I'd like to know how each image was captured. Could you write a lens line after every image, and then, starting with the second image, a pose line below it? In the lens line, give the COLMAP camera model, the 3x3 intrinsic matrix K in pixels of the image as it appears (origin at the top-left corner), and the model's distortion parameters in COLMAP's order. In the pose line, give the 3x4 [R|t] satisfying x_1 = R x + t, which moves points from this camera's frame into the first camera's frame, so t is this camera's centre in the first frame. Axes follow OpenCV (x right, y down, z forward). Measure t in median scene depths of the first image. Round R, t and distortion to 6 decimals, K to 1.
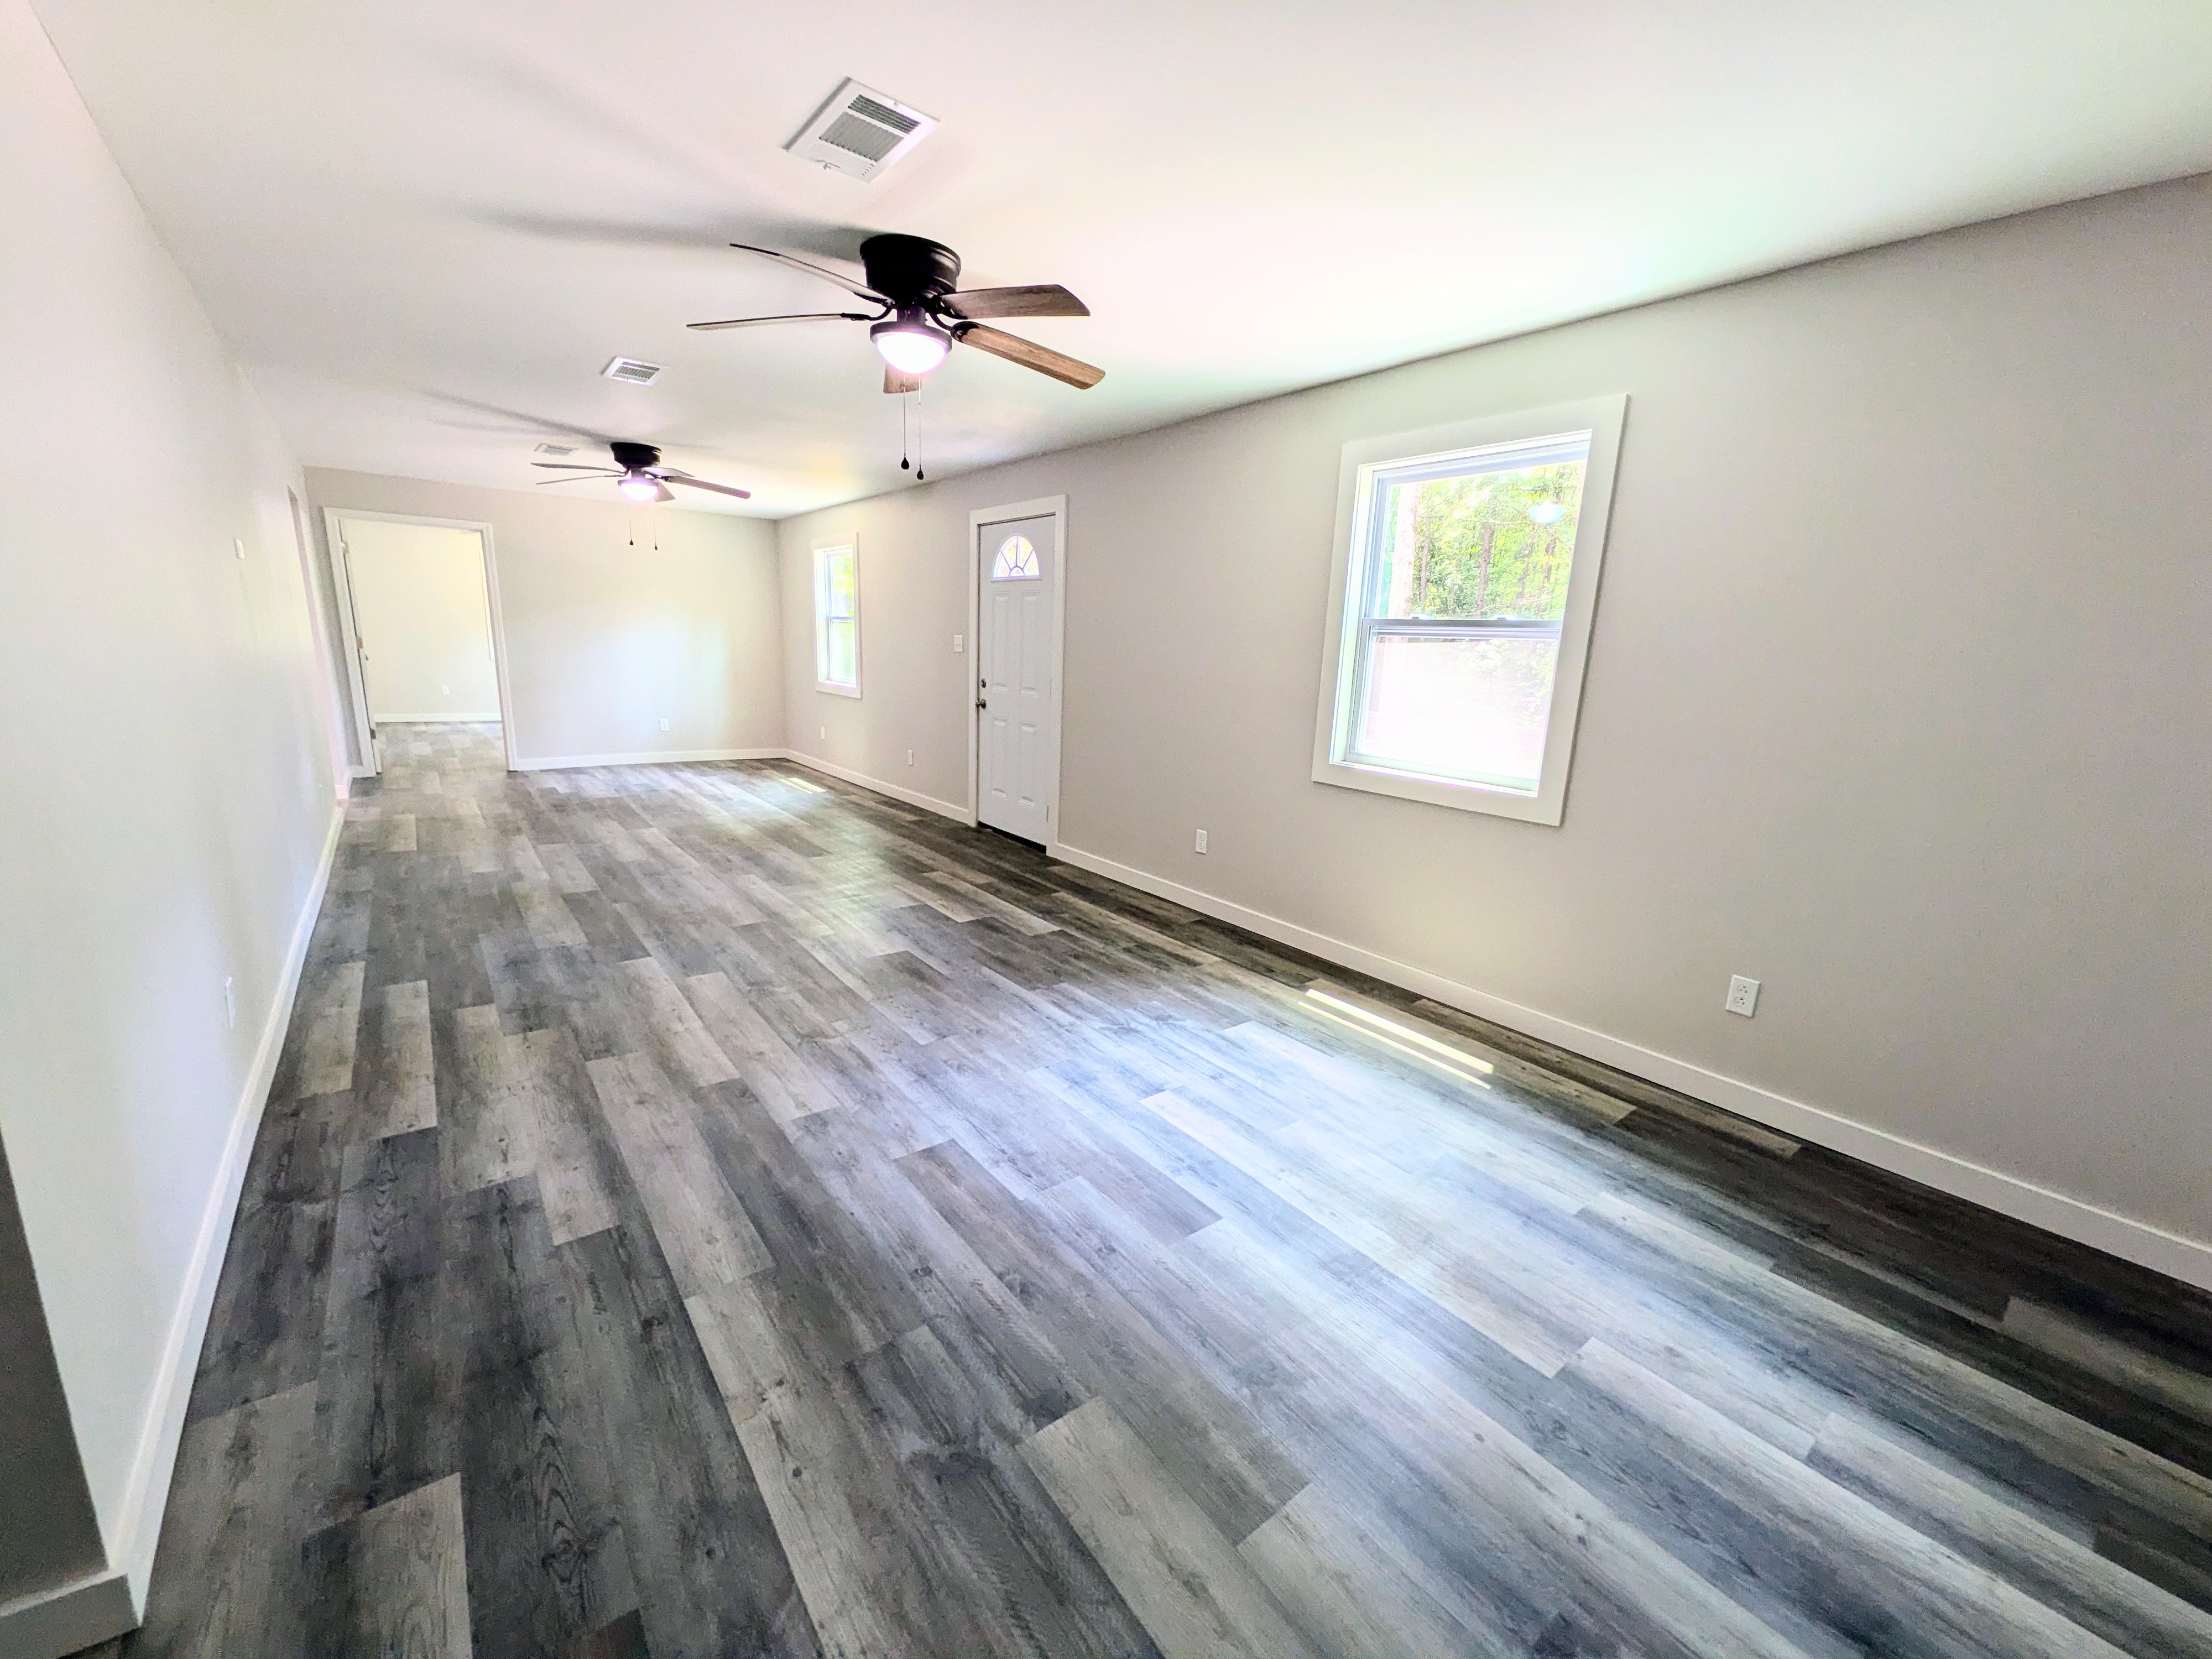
lens RADIAL K [[877.9, 0, 1105.8], [0, 877.9, 825.6], [0, 0, 1]] dist [0.003391, 0.000798]
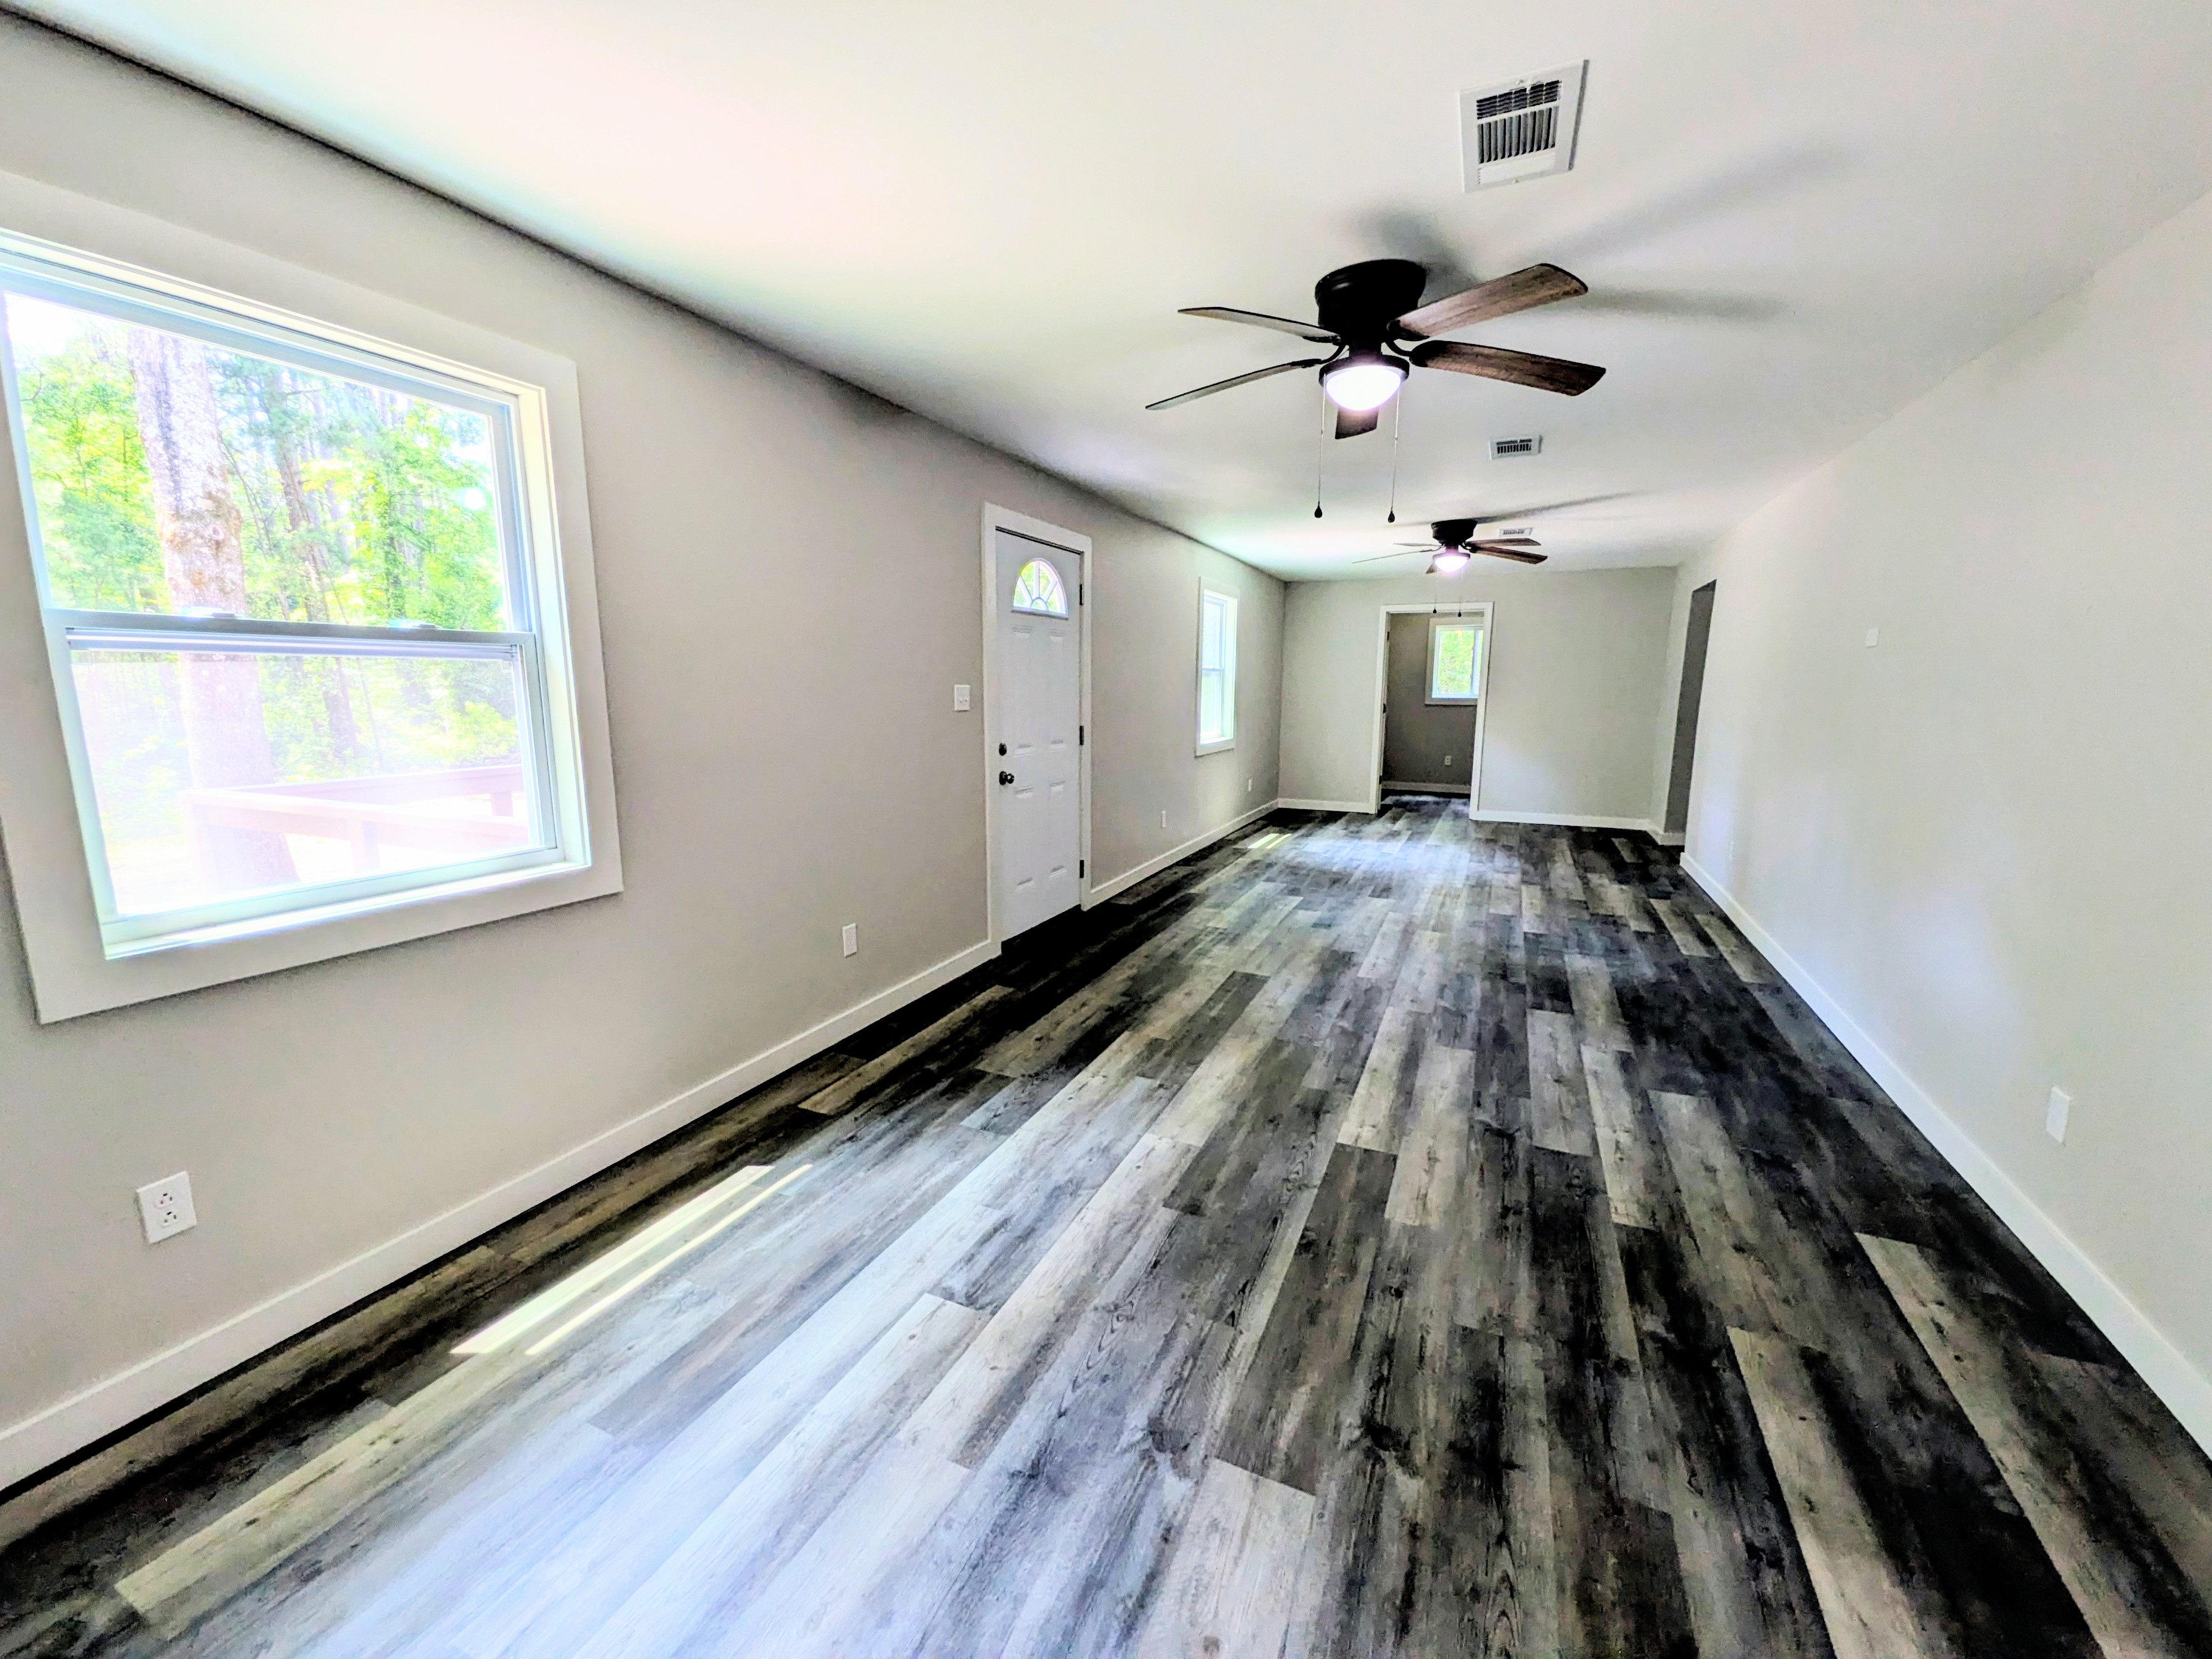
lens RADIAL K [[877.9, 0, 1116.0], [0, 877.9, 829.4], [0, 0, 1]] dist [0.003391, 0.000798]
pose [[-0.469722, -0.188416, 0.862474, -1.089890], [0.158344, 0.943134, 0.292275, -0.396249], [-0.868498, 0.273856, -0.413176, 1.654549]]
